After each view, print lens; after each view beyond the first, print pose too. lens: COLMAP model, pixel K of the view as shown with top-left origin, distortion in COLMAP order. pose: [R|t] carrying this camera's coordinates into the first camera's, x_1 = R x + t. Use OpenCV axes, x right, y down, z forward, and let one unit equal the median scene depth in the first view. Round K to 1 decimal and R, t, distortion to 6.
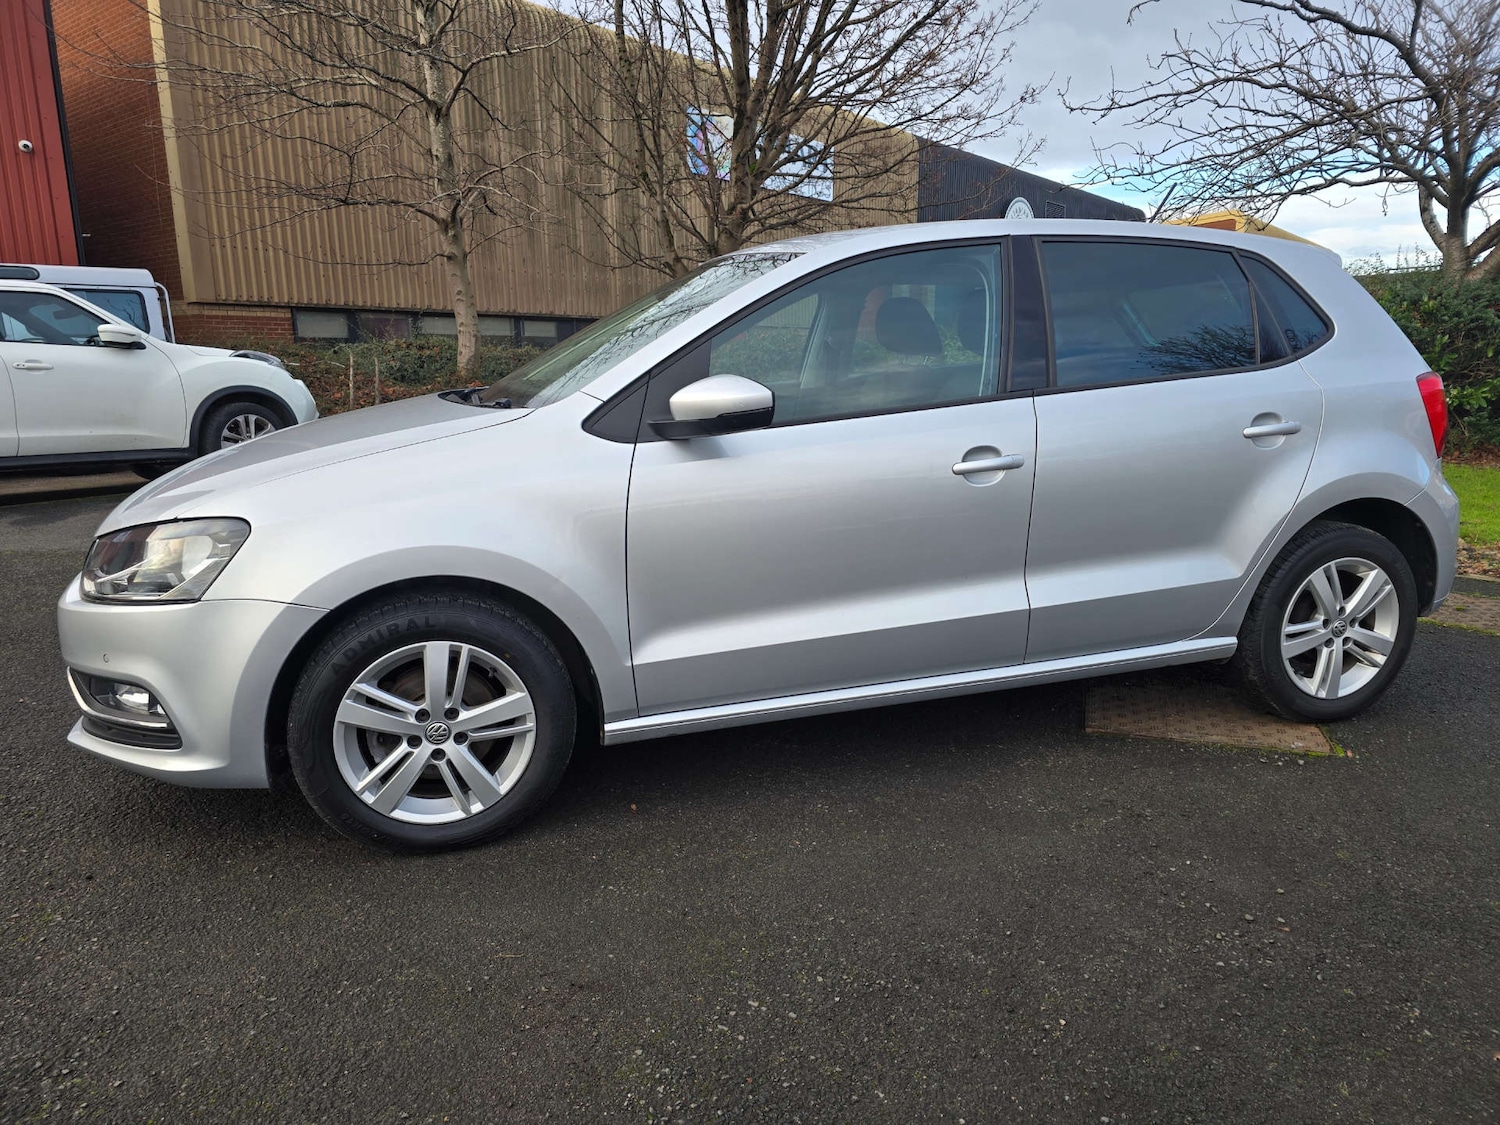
lens RADIAL K [[1013.1, 0, 755.2], [0, 1013.1, 554.6], [0, 0, 1]] dist [0.062884, -0.057489]
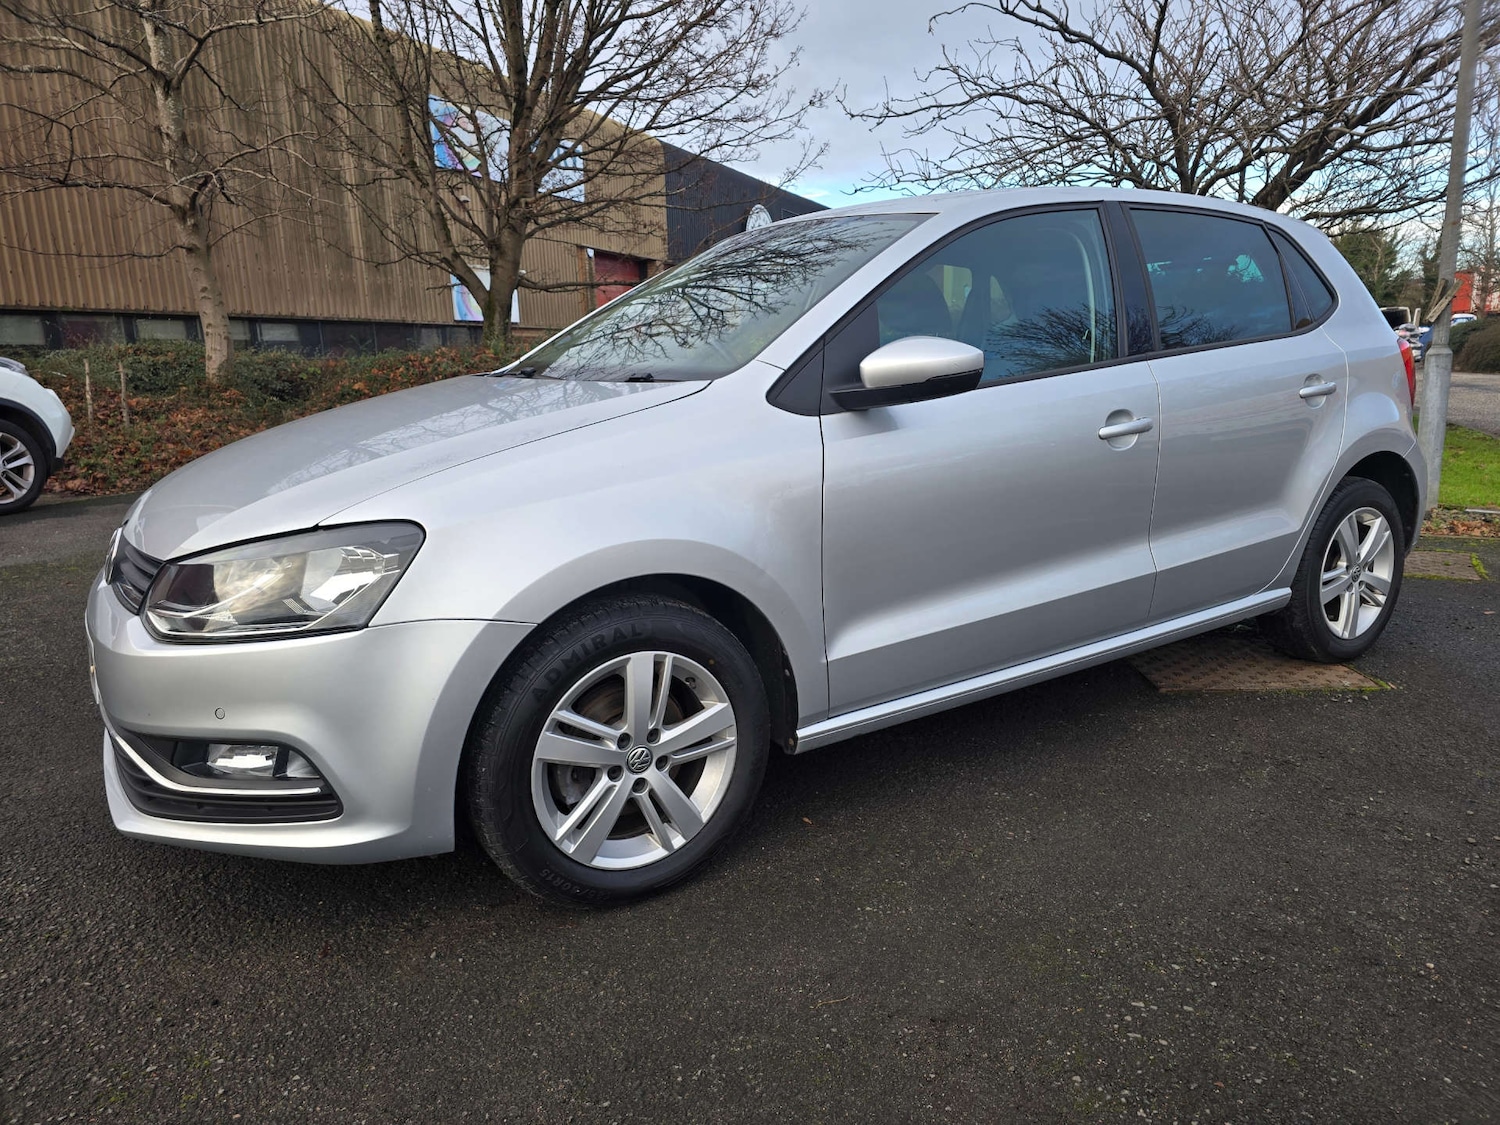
lens RADIAL K [[1013.1, 0, 755.2], [0, 1013.1, 554.6], [0, 0, 1]] dist [0.062884, -0.057489]
pose [[0.963390, -0.066695, 0.259676, -0.347010], [0.068528, 0.997647, 0.001997, 0.006632], [-0.259198, 0.015871, 0.965694, 0.121289]]
